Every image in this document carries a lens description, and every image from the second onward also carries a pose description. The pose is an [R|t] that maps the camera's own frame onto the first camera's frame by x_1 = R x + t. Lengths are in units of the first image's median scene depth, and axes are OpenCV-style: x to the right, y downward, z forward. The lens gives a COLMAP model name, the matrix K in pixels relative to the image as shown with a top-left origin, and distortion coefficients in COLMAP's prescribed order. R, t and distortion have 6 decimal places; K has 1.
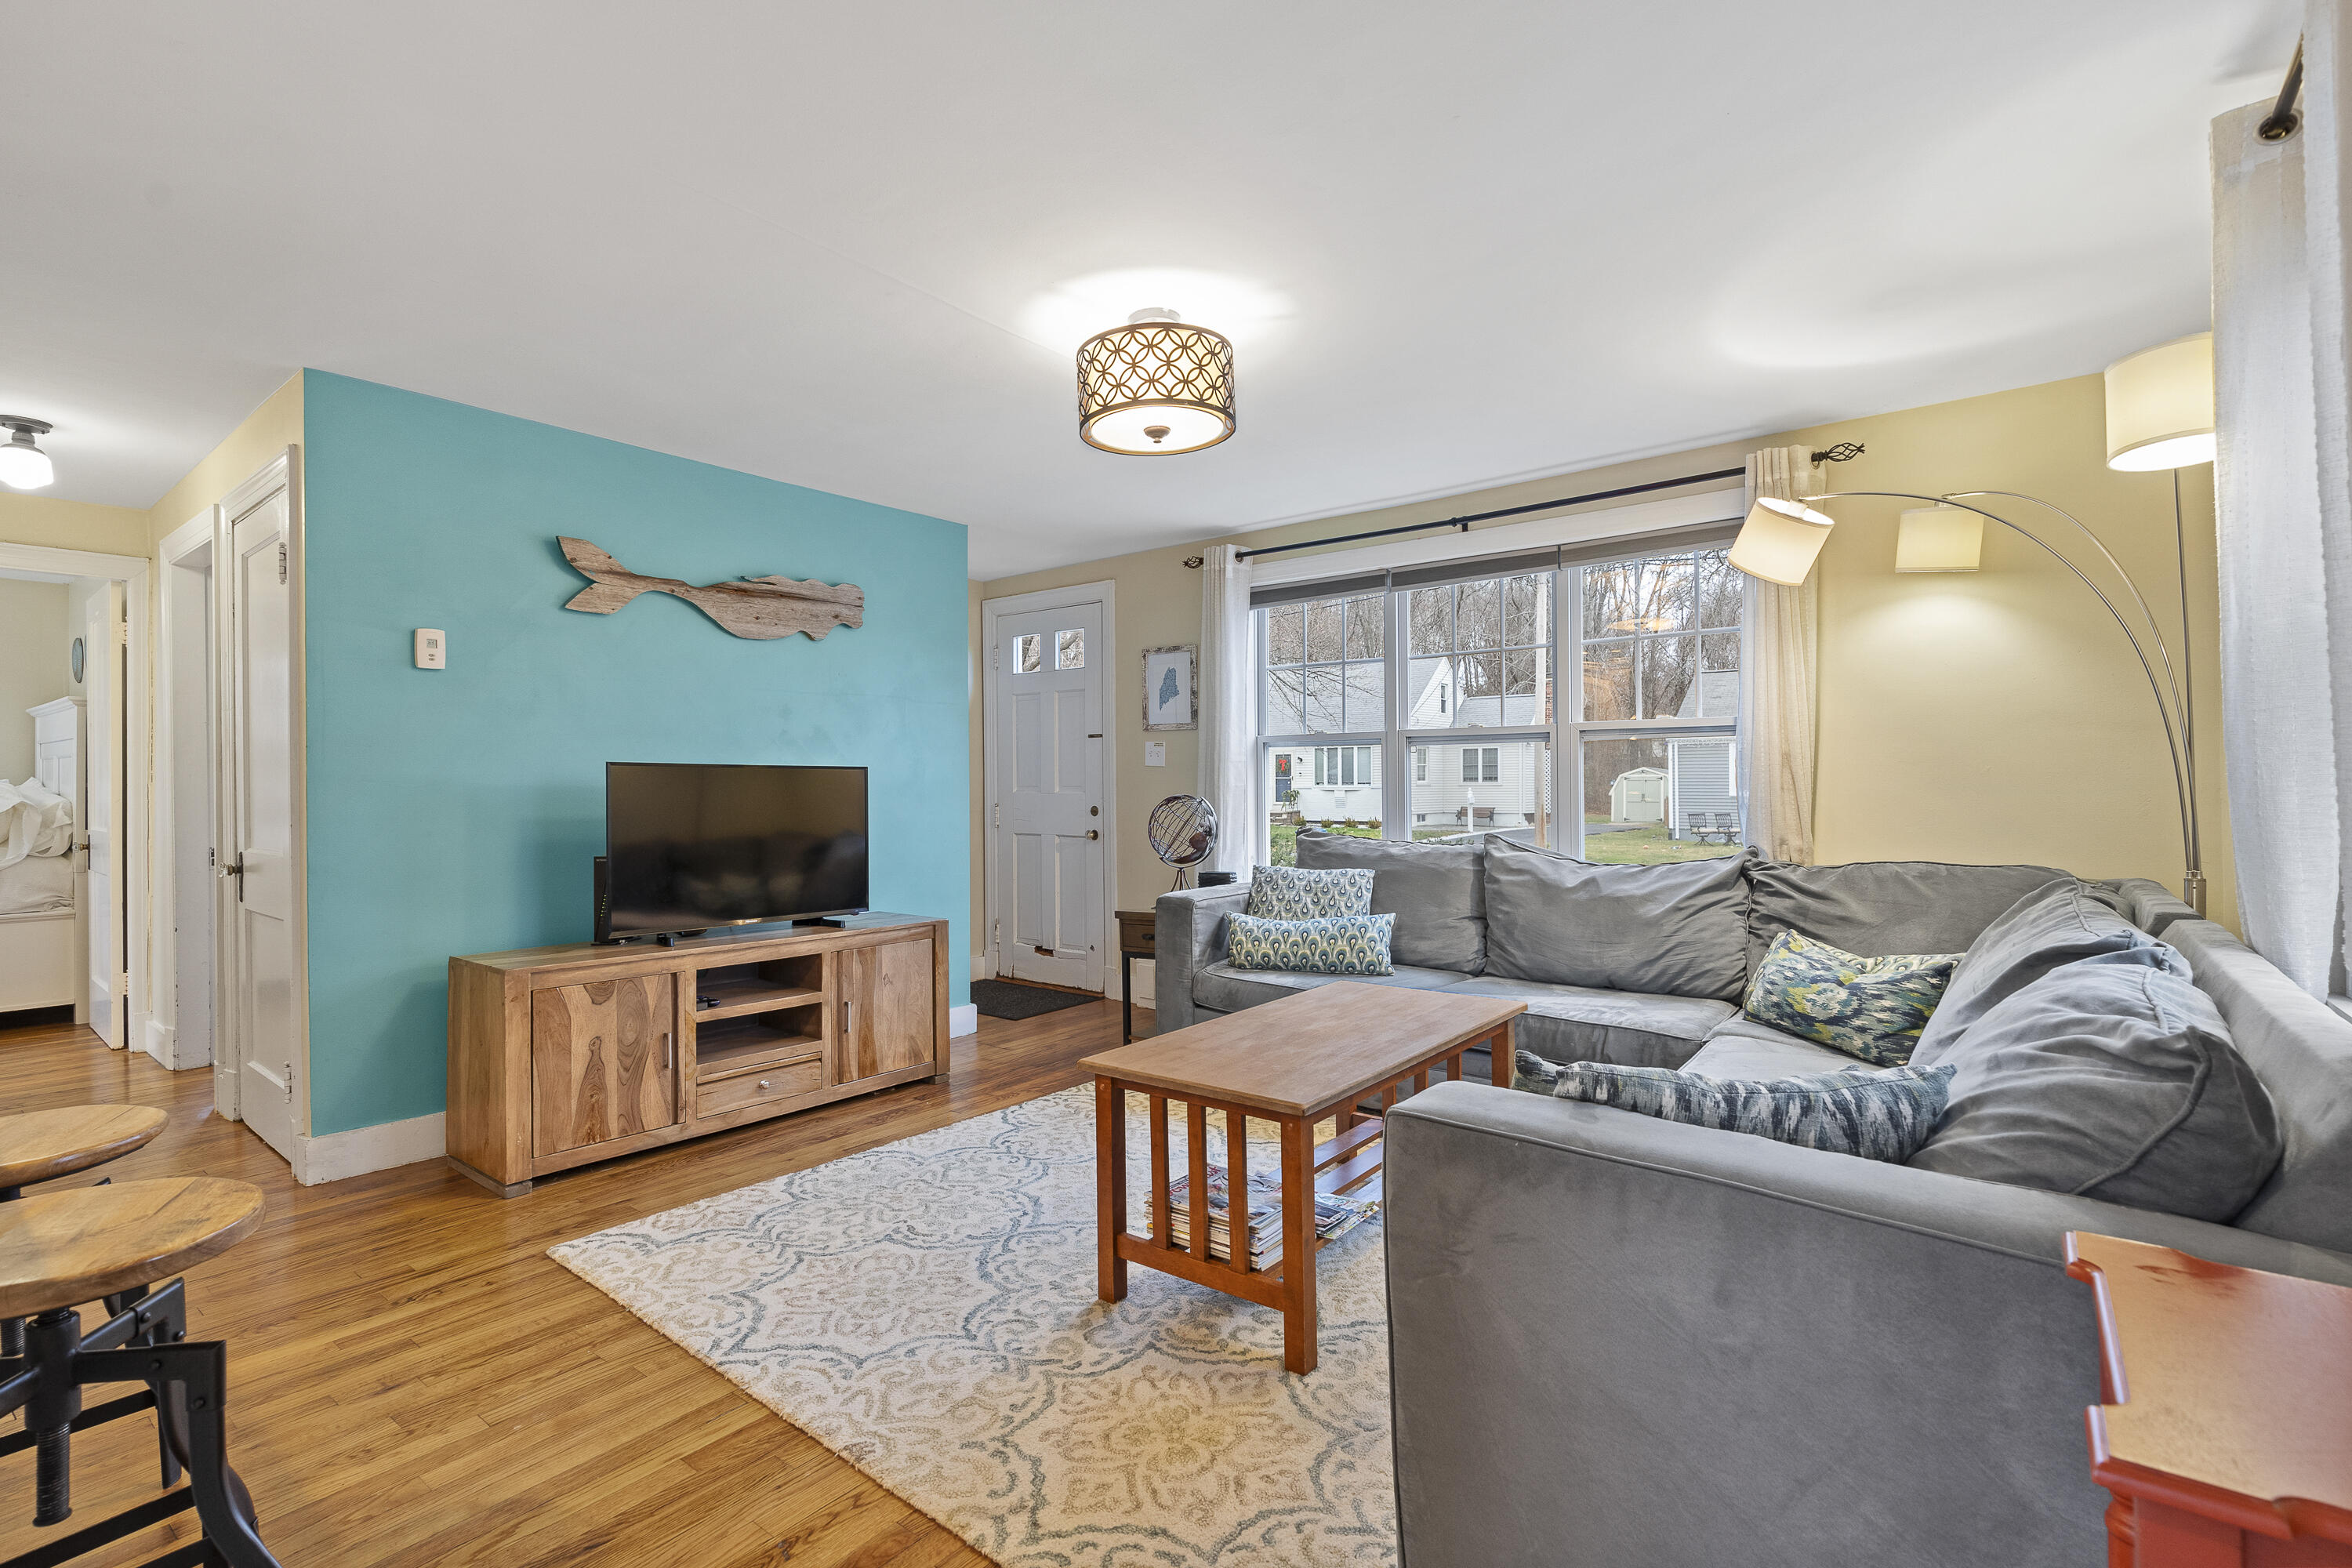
lens RADIAL K [[1077.1, 0, 1169.1], [0, 1077.1, 784.7], [0, 0, 1]] dist [-0.007513, 0.003748]
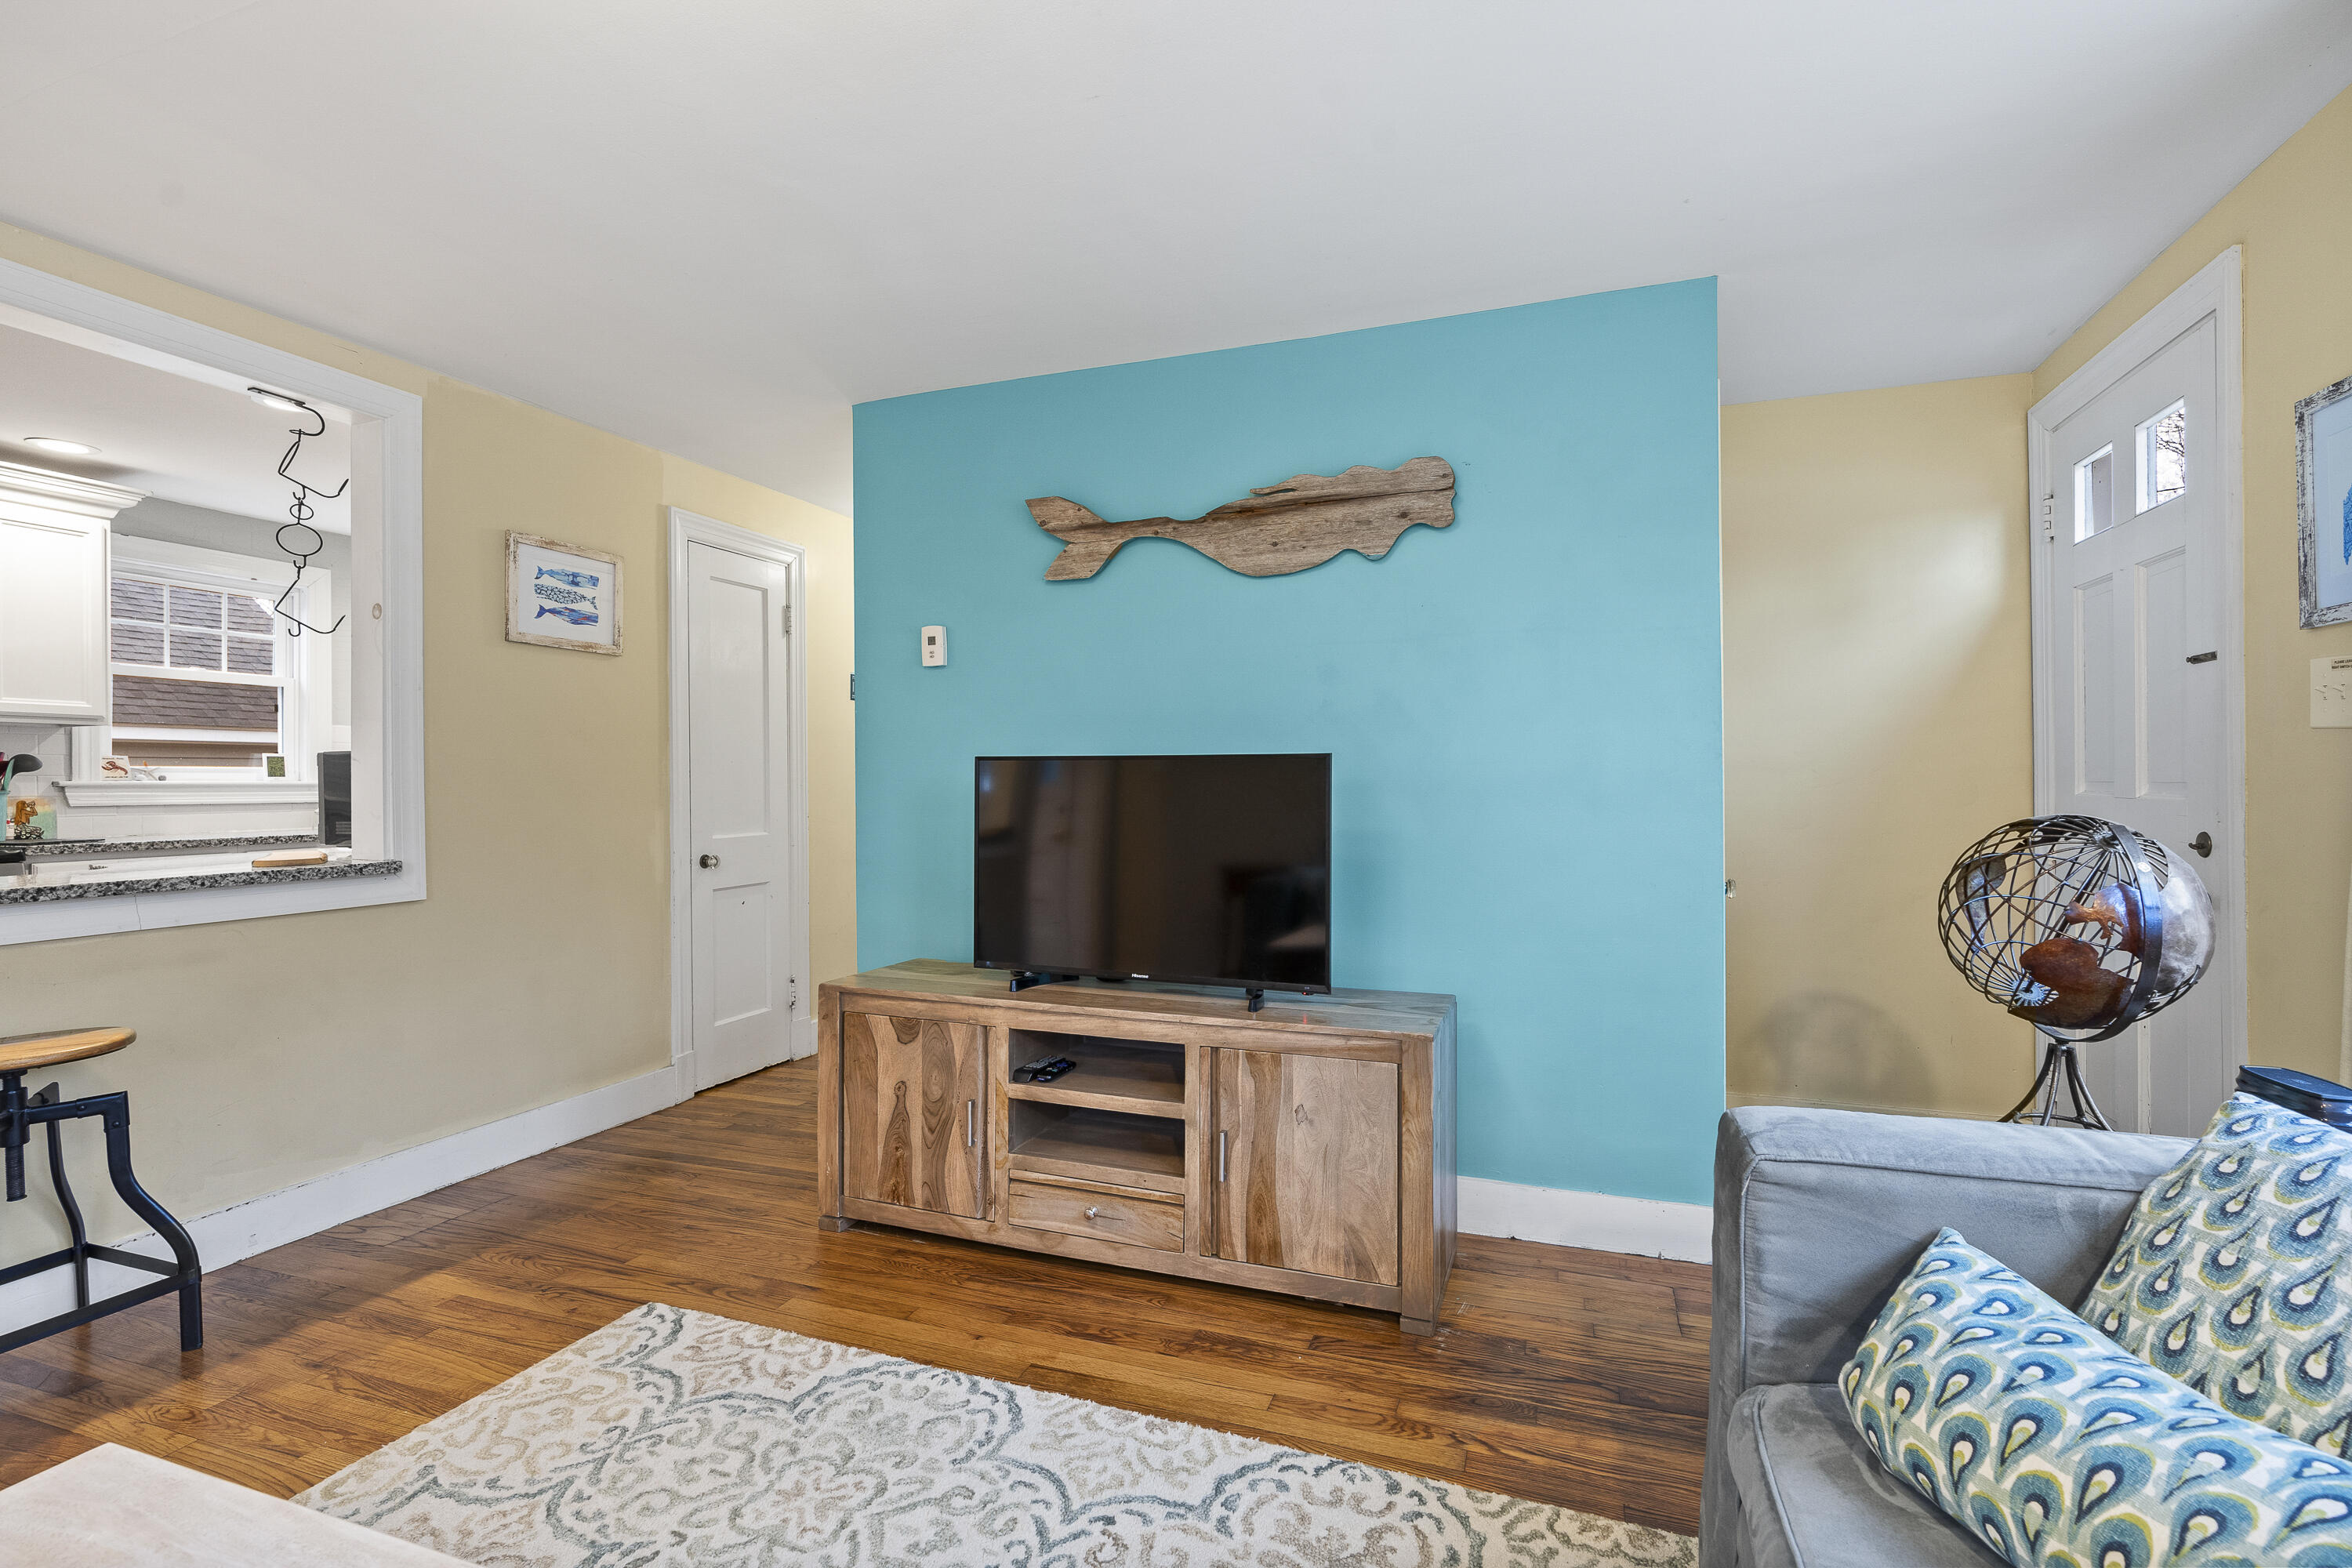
lens RADIAL K [[1068.4, 0, 1174.8], [0, 1068.4, 779.7], [0, 0, 1]] dist [-0.010952, 0.004785]
pose [[0.320676, 0.002470, -0.947186, 0.320125], [0.005369, 0.999976, 0.004426, -0.006123], [0.947174, -0.006505, 0.320655, 0.893167]]
